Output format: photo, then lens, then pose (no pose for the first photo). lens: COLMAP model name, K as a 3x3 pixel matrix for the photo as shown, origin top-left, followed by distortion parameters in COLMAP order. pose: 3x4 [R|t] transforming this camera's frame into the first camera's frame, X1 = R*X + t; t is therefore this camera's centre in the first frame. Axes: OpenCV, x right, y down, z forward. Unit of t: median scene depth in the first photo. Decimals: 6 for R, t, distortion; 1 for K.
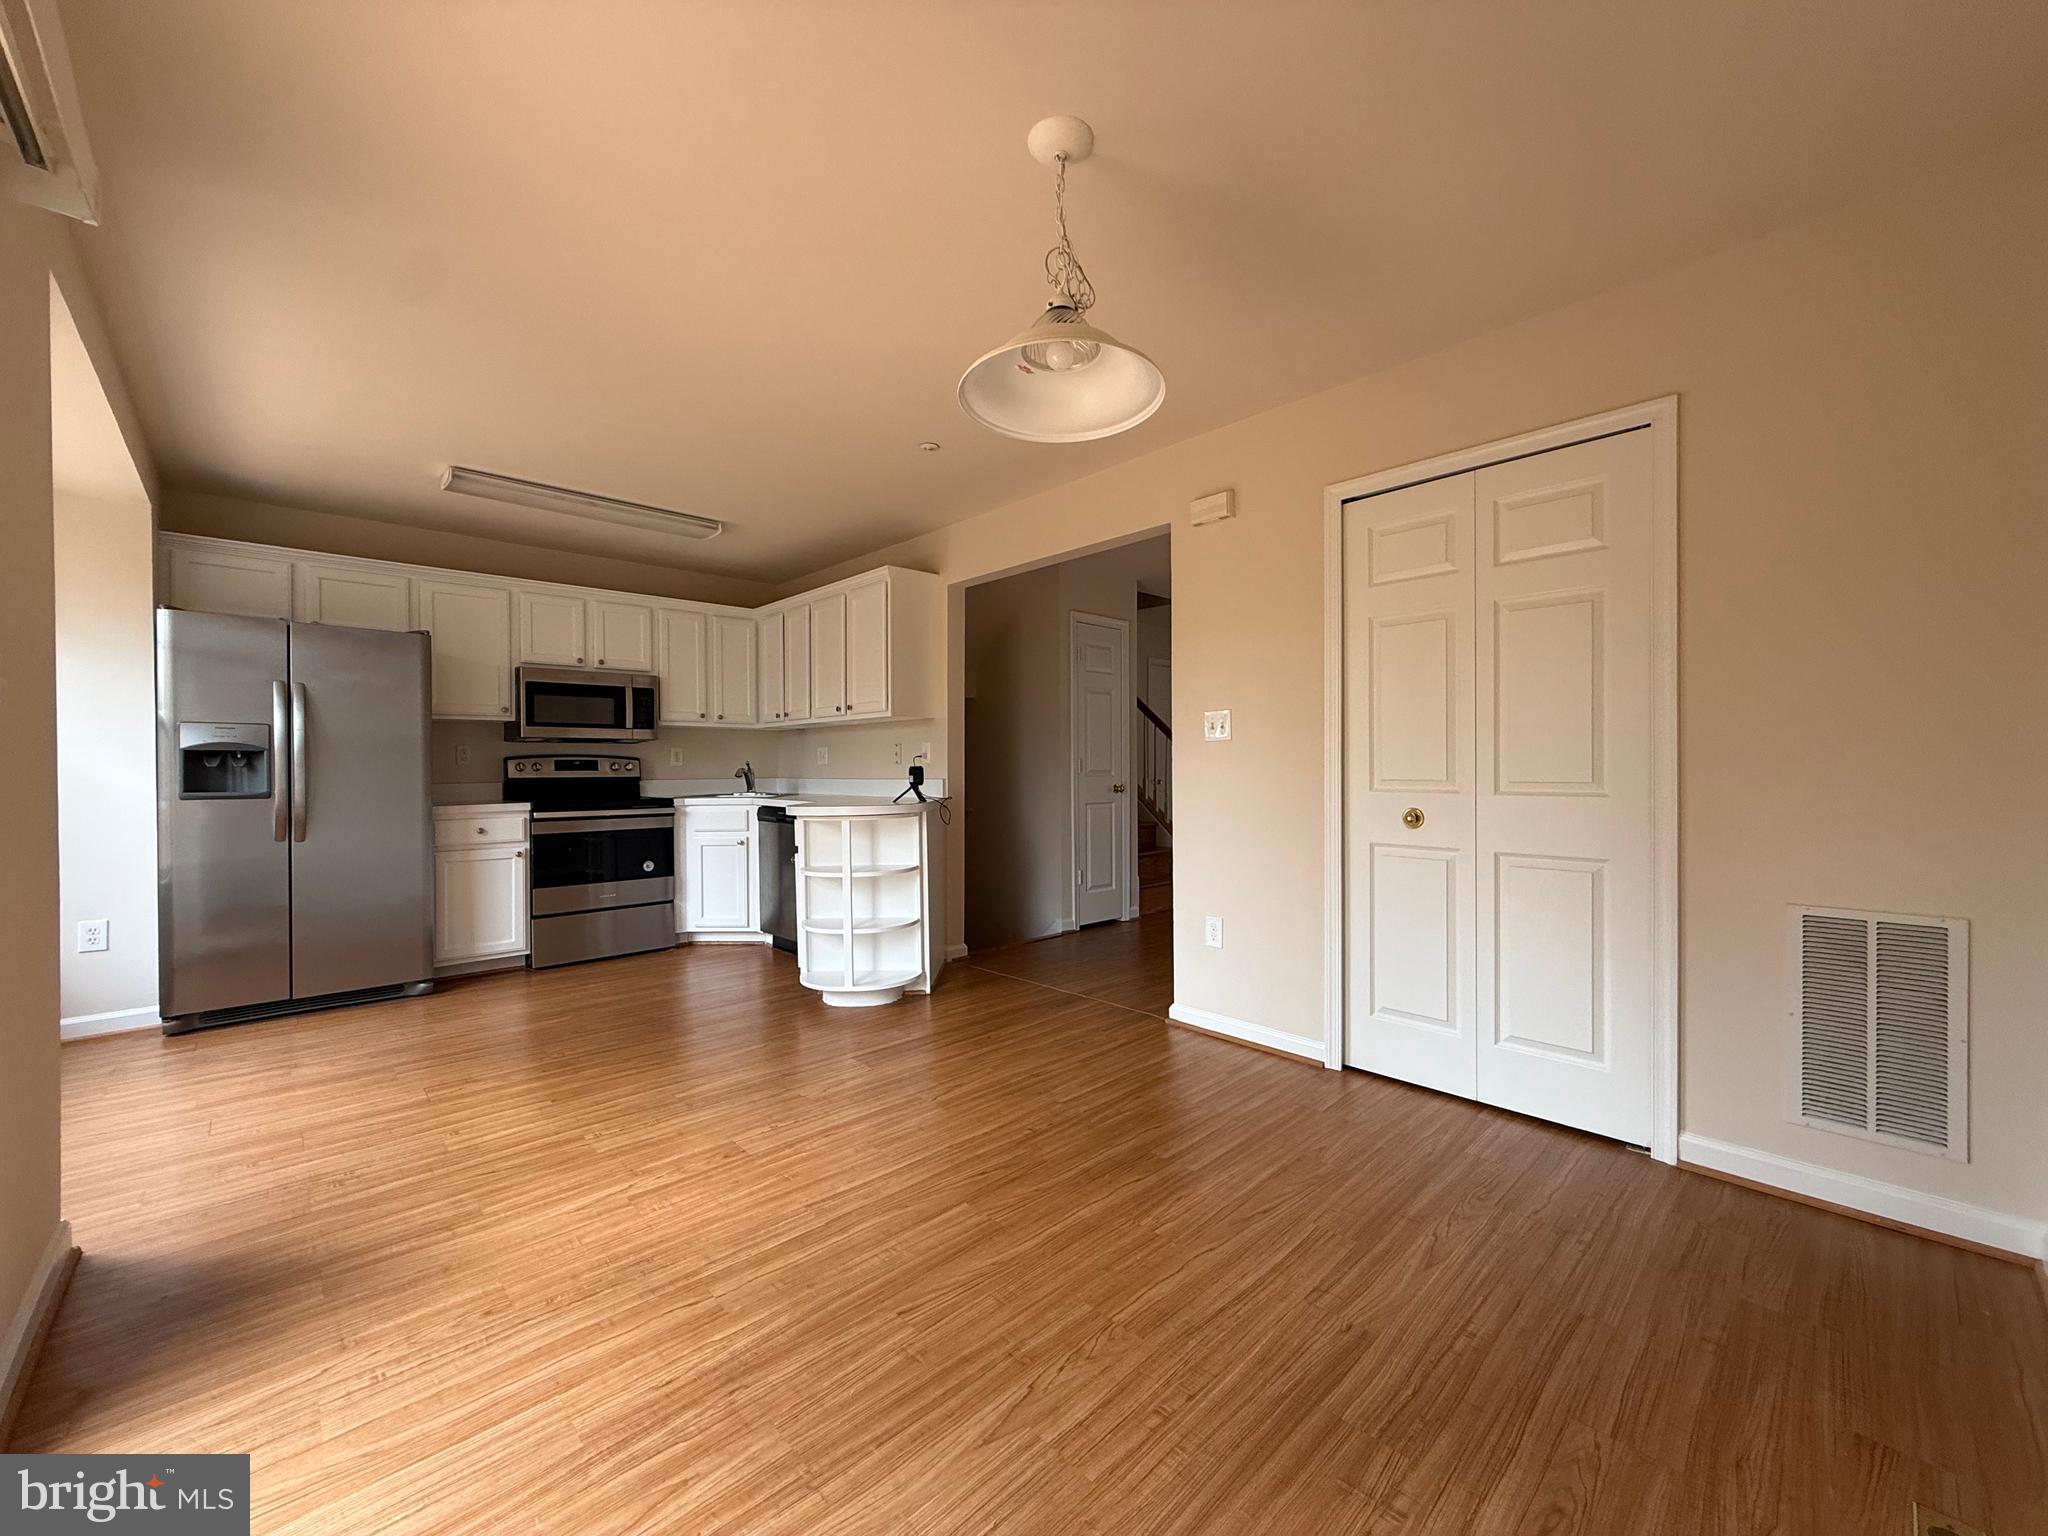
lens RADIAL K [[812.9, 0, 1017.0], [0, 812.9, 772.9], [0, 0, 1]] dist [0.001063, -0.000174]
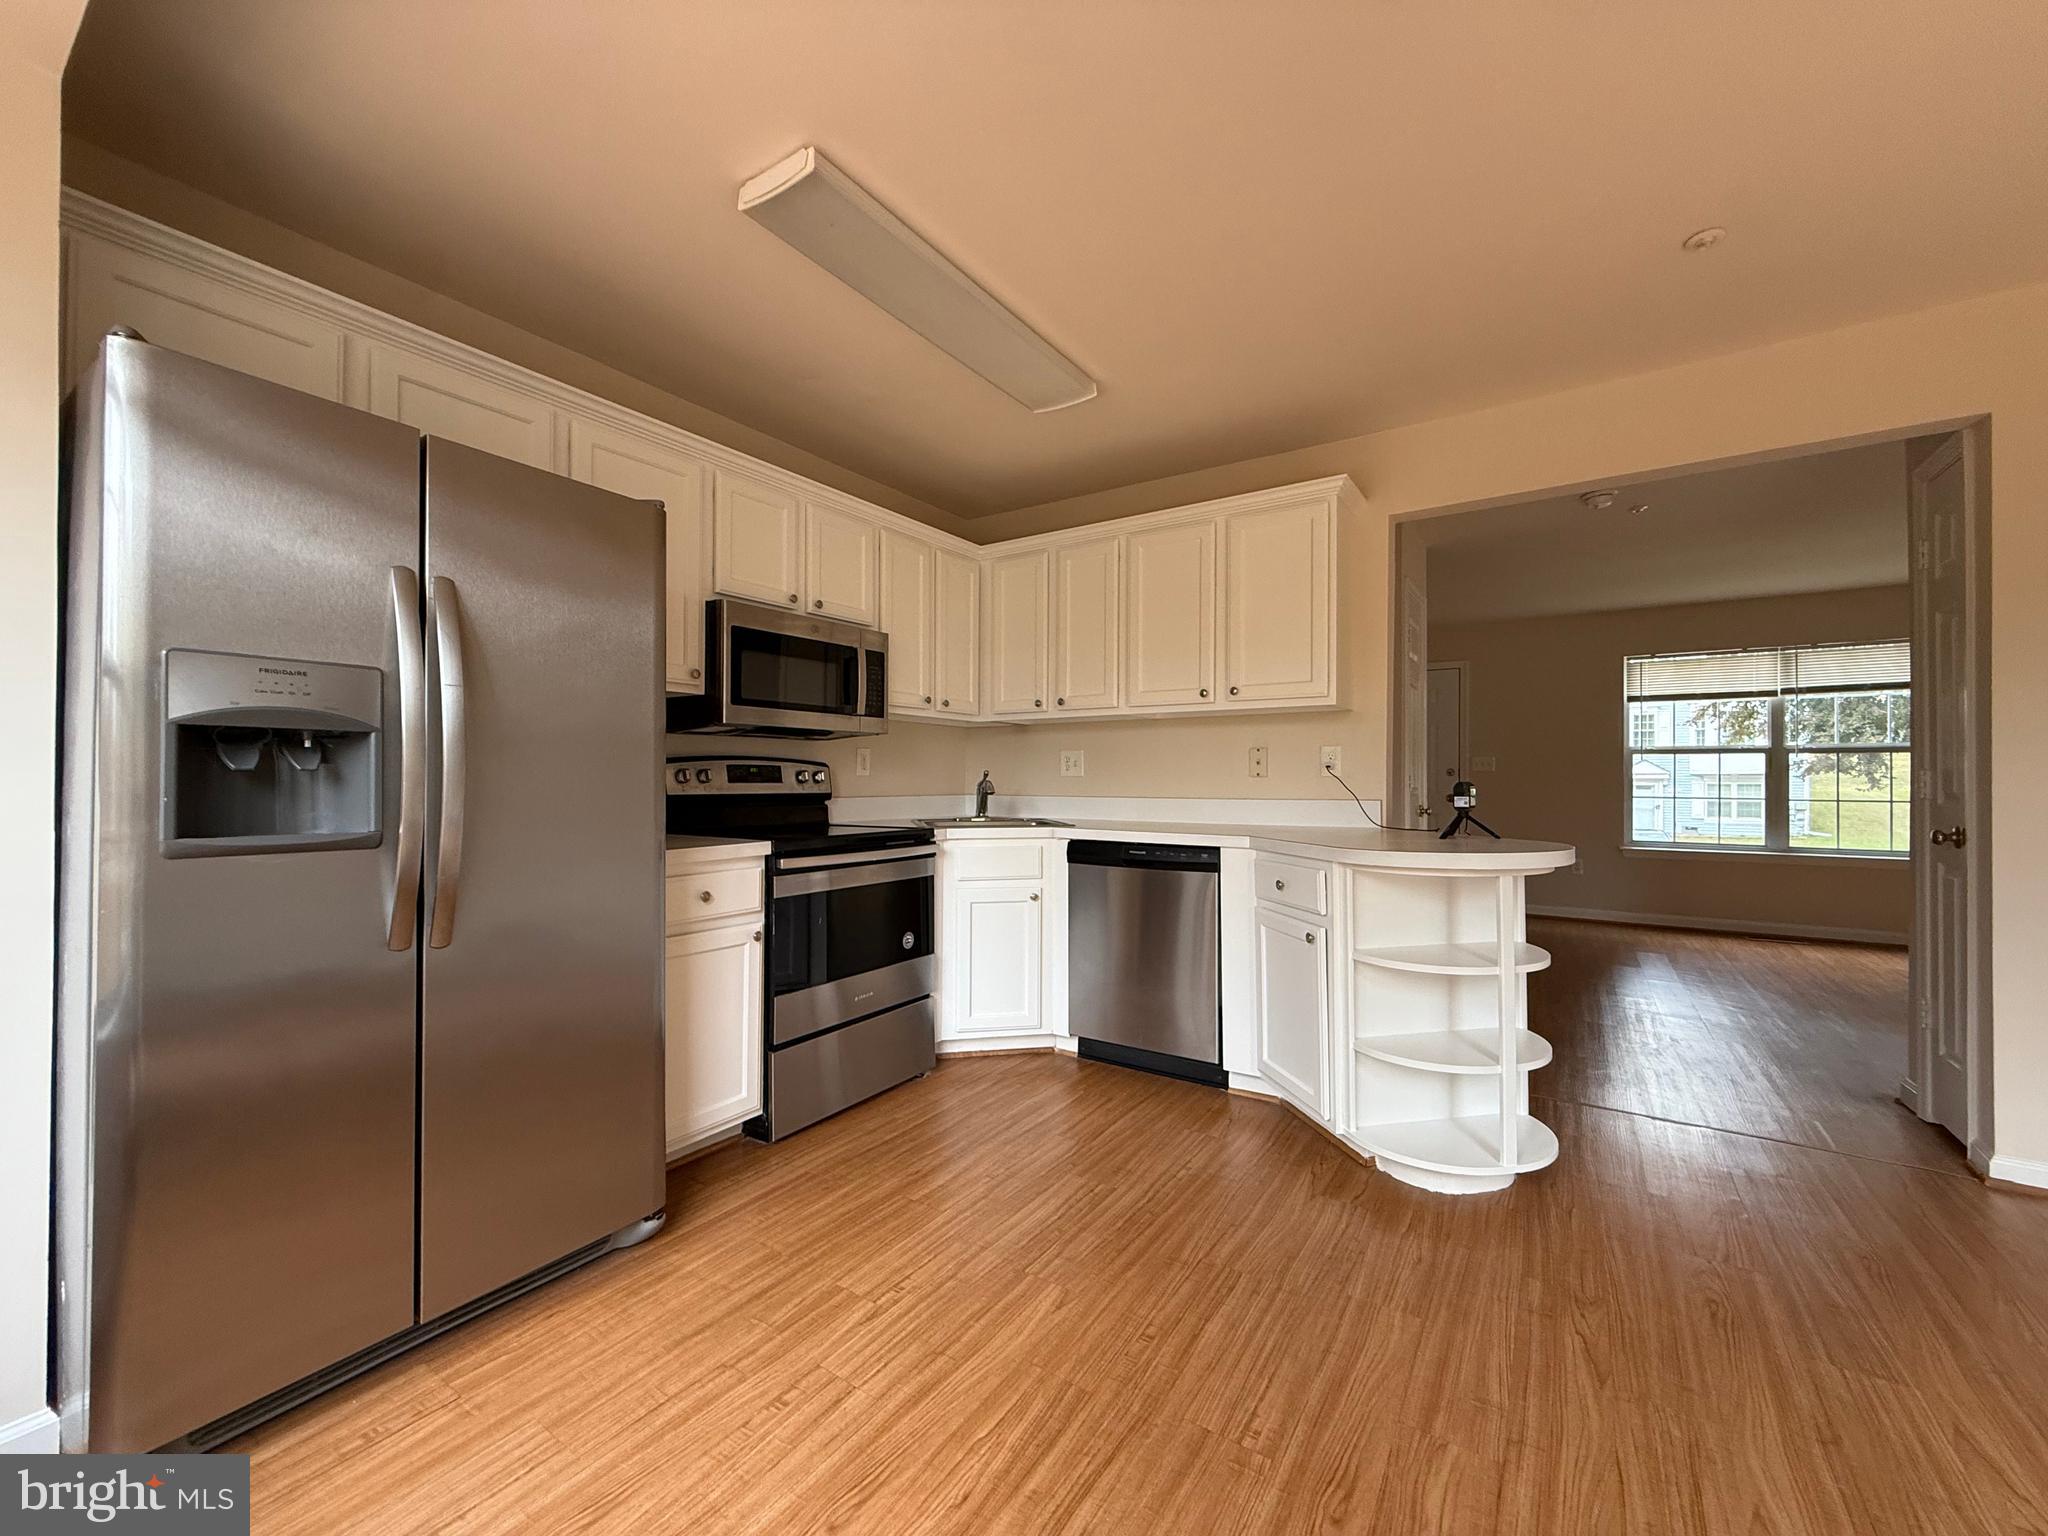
lens RADIAL K [[812.9, 0, 1017.0], [0, 812.9, 772.9], [0, 0, 1]] dist [0.001063, -0.000174]
pose [[0.975563, 0.010508, 0.219468, -0.702503], [-0.006974, 0.999833, -0.016874, -0.001844], [-0.219609, 0.014932, 0.975474, 0.531809]]
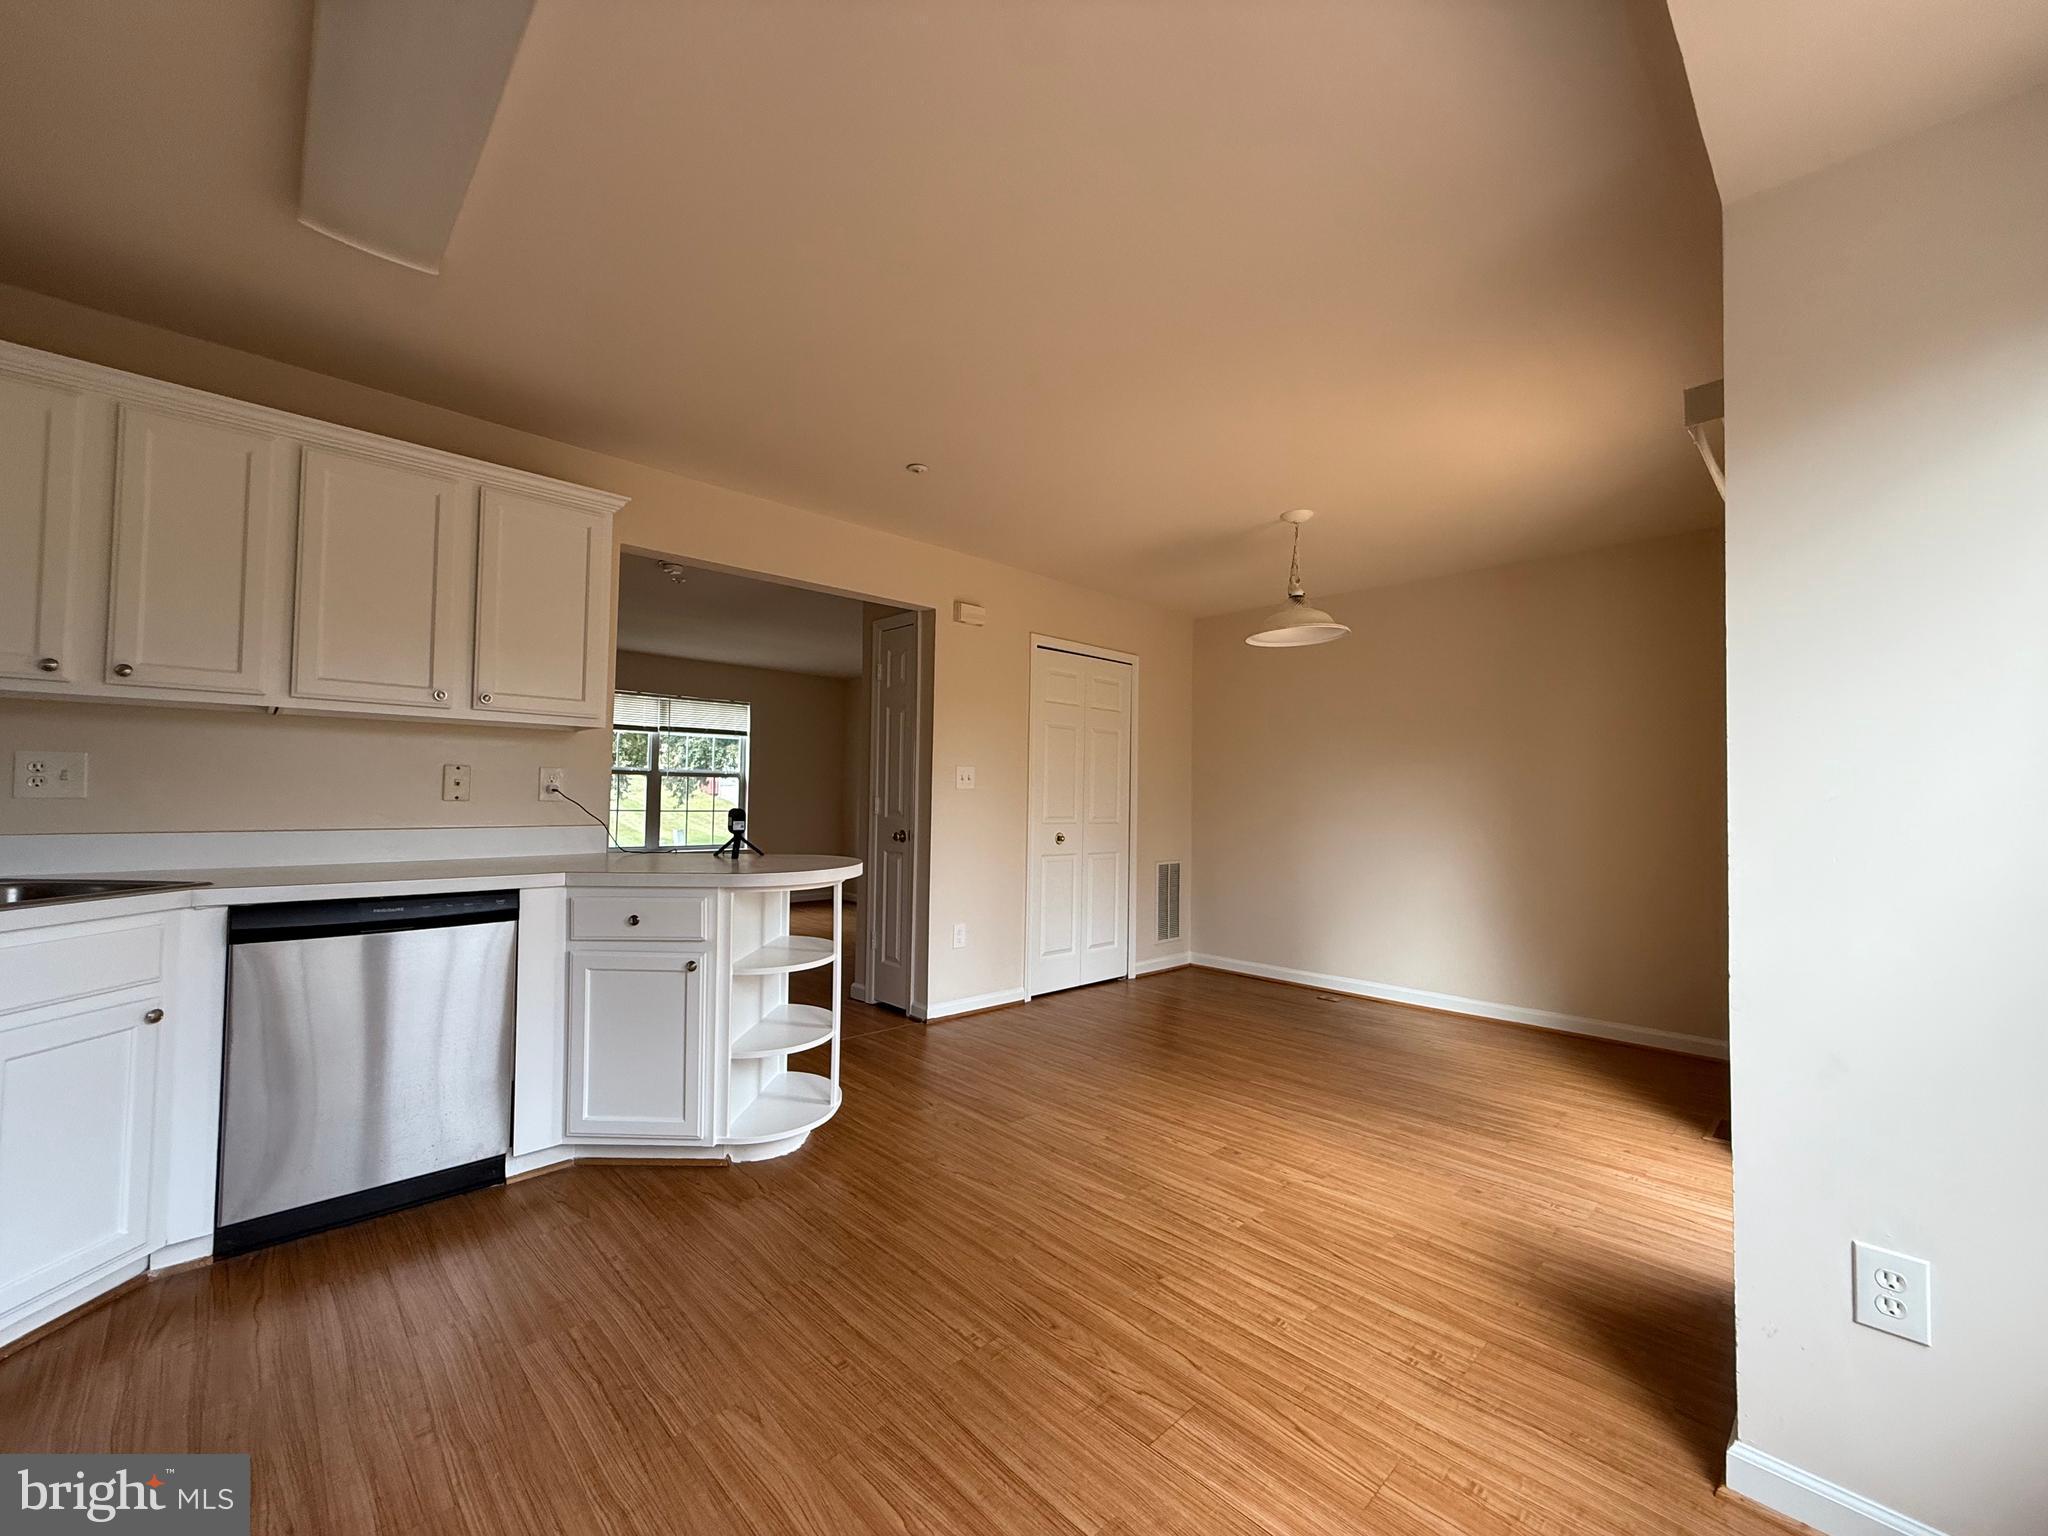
lens RADIAL K [[812.9, 0, 1017.0], [0, 812.9, 772.9], [0, 0, 1]] dist [0.001063, -0.000174]
pose [[-0.008345, 0.034785, 0.999360, -1.012656], [-0.007093, 0.999368, -0.034845, -0.019202], [-0.999940, -0.007379, -0.008093, 0.874711]]
